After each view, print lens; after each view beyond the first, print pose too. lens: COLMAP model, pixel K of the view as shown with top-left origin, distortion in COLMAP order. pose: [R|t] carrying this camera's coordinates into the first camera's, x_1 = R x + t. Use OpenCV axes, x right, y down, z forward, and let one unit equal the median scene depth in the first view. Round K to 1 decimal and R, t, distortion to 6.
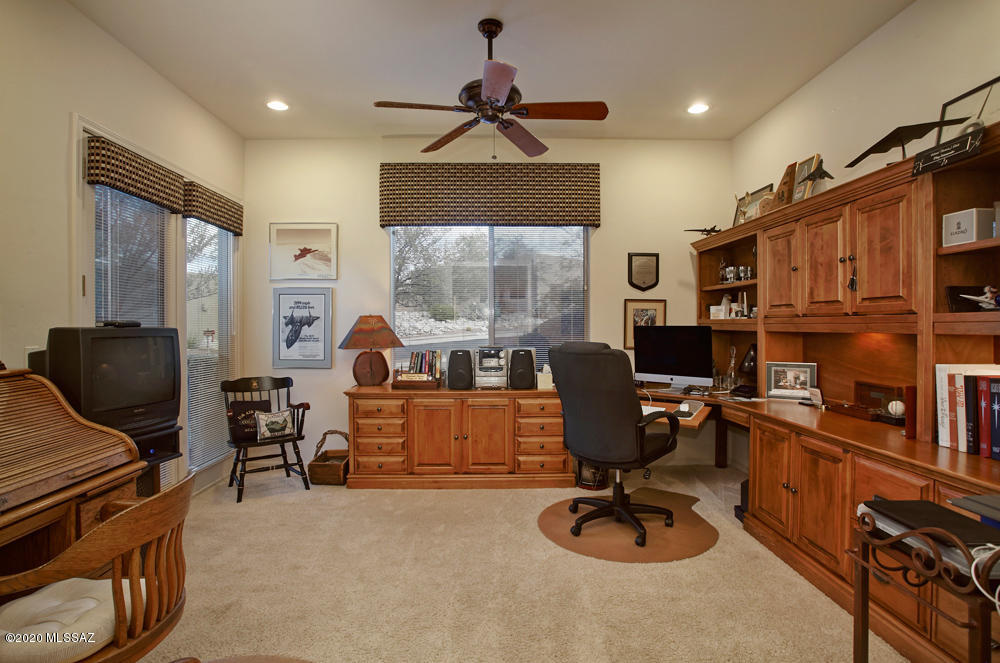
lens RADIAL K [[499.7, 0, 500.0], [0, 499.7, 331.5], [0, 0, 1]] dist [-0.064199, 0.017868]
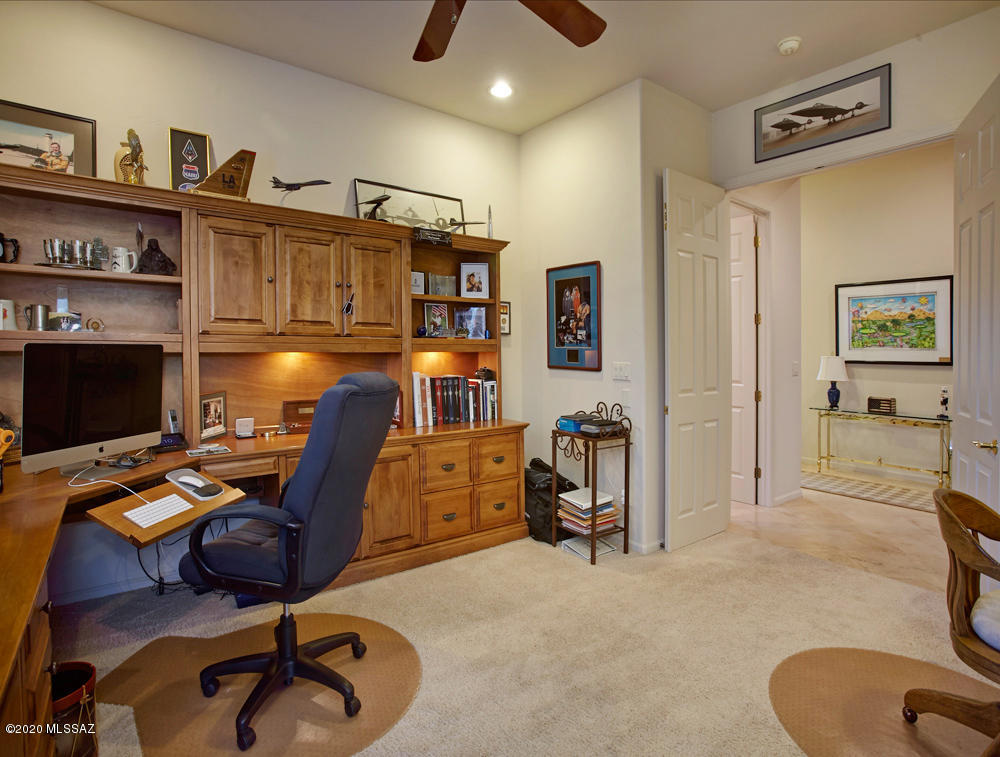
lens RADIAL K [[532.8, 0, 500.0], [0, 532.8, 360.4], [0, 0, 1]] dist [-0.061112, -0.000019]
pose [[-0.593841, -0.016402, 0.804415, -0.444212], [0.005558, 0.999685, 0.024487, -0.006446], [-0.804563, 0.019013, -0.593562, 1.394962]]
